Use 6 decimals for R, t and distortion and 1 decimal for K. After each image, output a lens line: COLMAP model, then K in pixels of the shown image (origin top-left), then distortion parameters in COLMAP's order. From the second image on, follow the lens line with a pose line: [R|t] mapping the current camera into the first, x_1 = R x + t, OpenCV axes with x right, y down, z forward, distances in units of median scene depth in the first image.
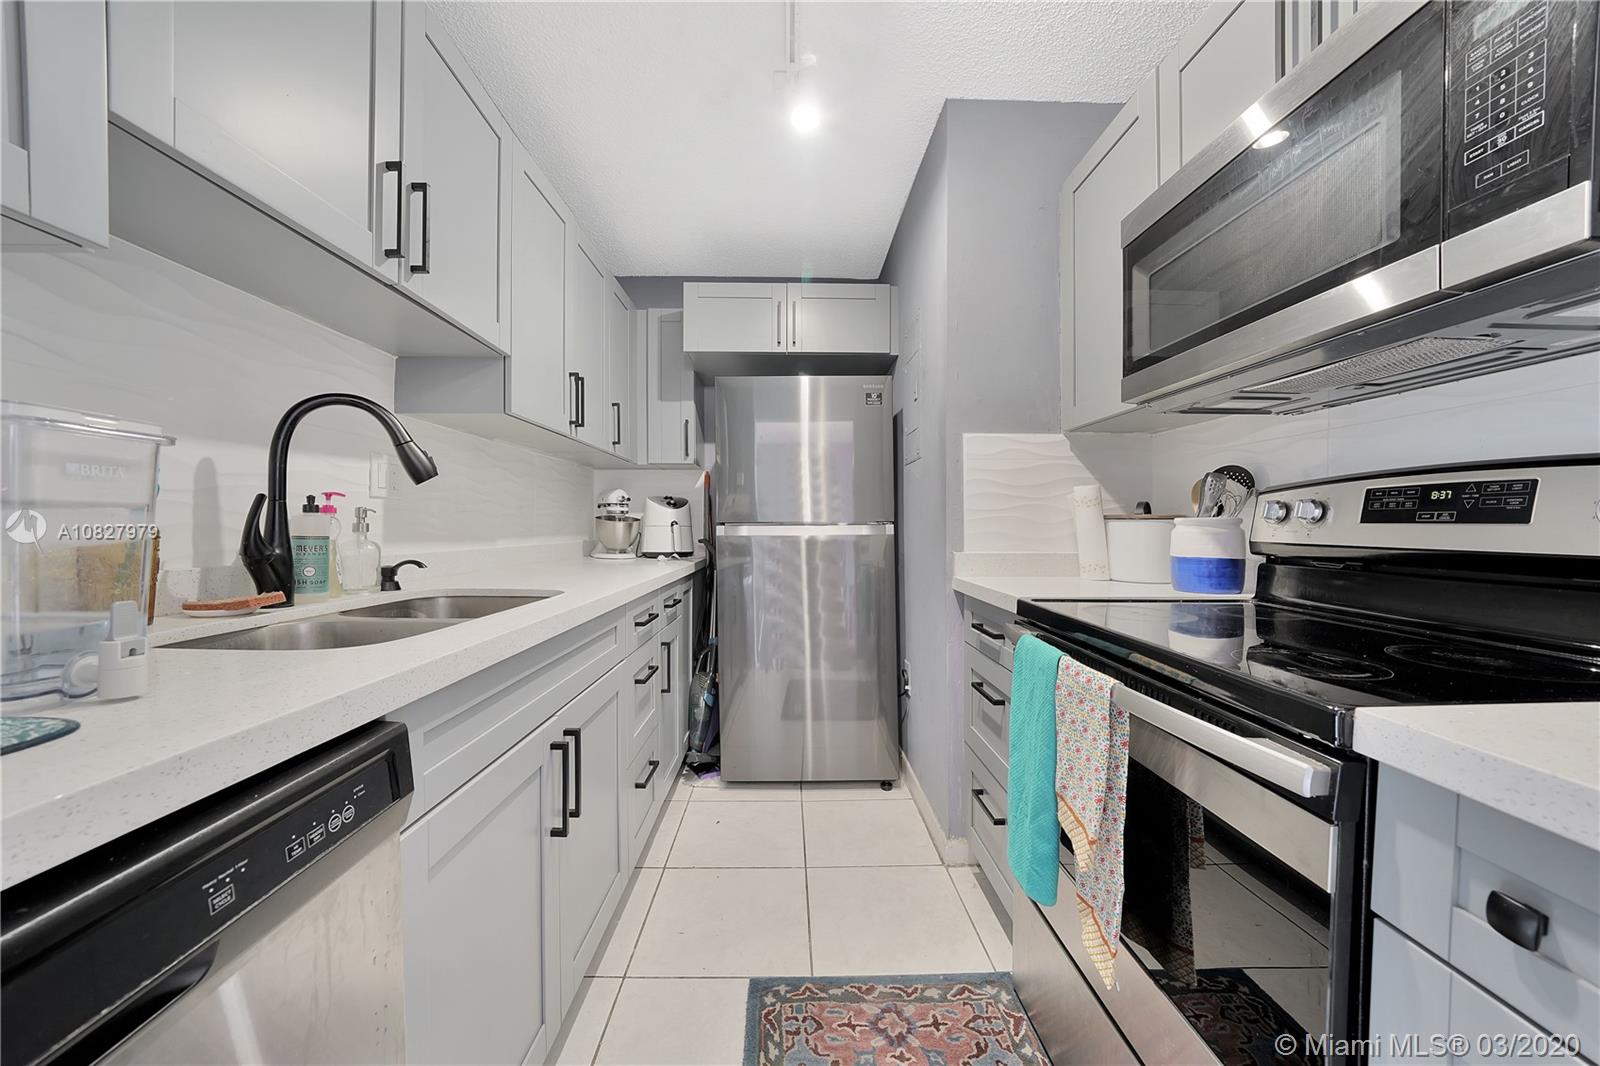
lens RADIAL K [[566.1, 0, 804.3], [0, 566.1, 531.4], [0, 0, 1]] dist [-0.021275, 0.000921]
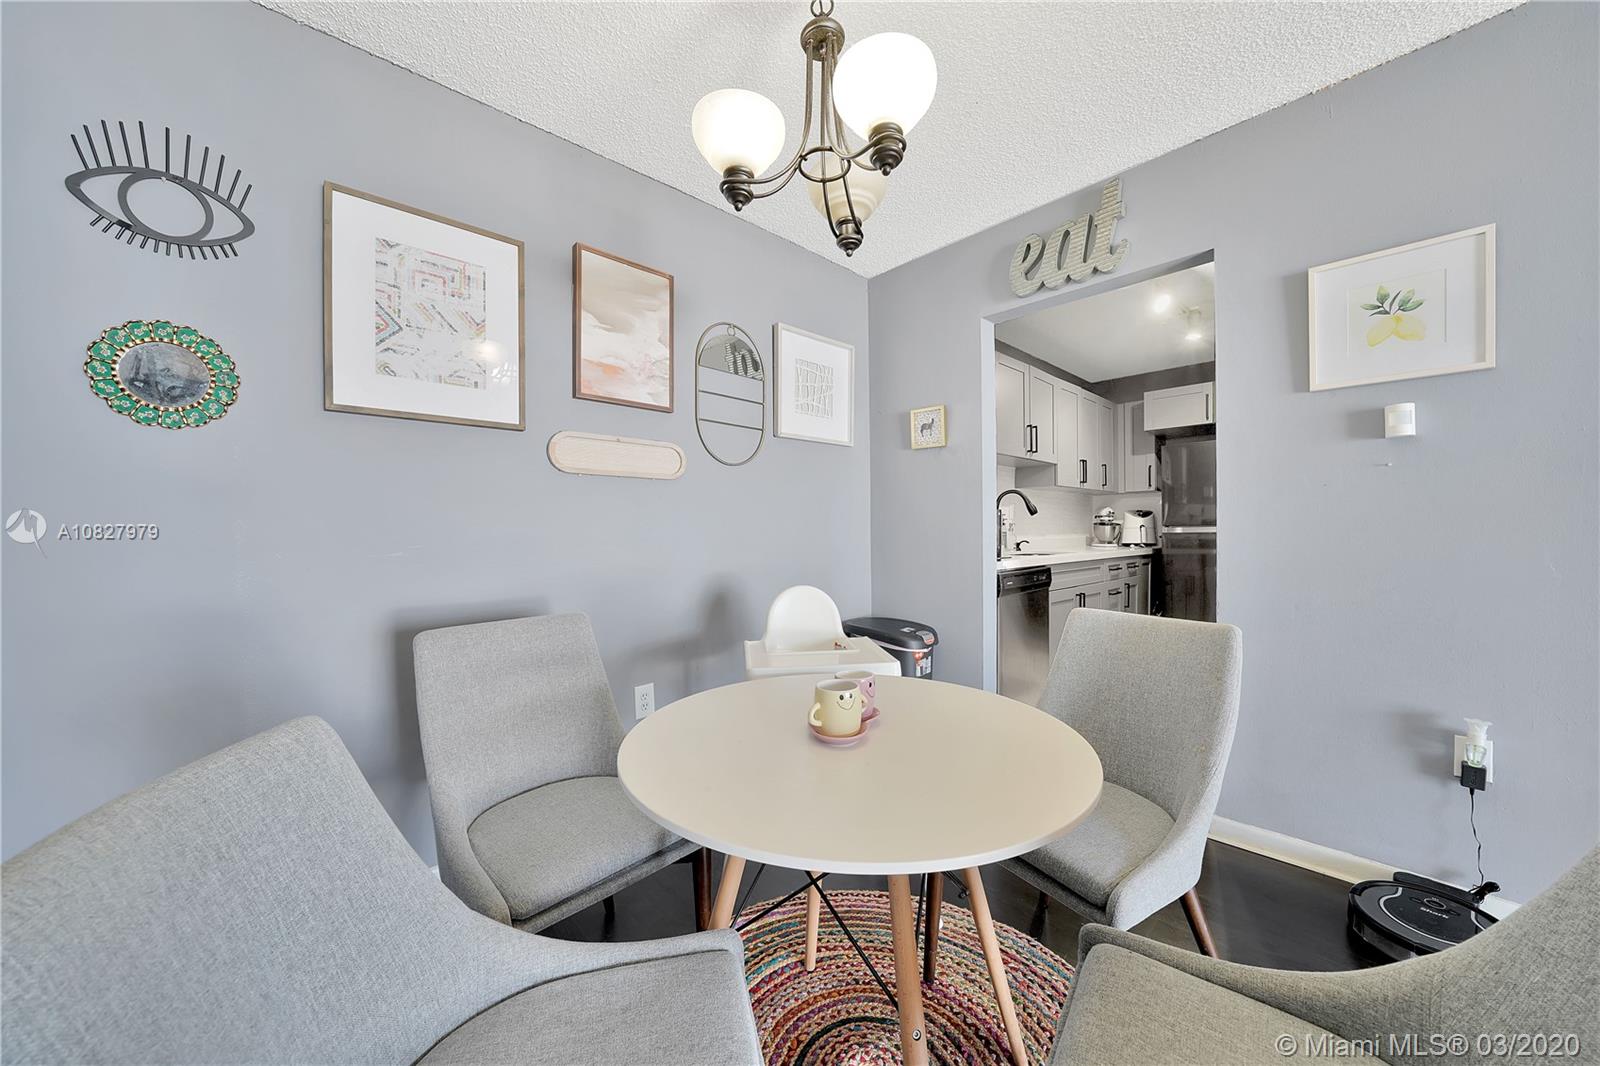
lens RADIAL K [[566.1, 0, 797.5], [0, 566.1, 534.9], [0, 0, 1]] dist [-0.021275, 0.000921]
pose [[0.663062, -0.000014, -0.748565, 0.352632], [-0.000246, 1.000000, -0.000237, 0.011876], [0.748565, 0.000341, 0.663062, -0.909468]]
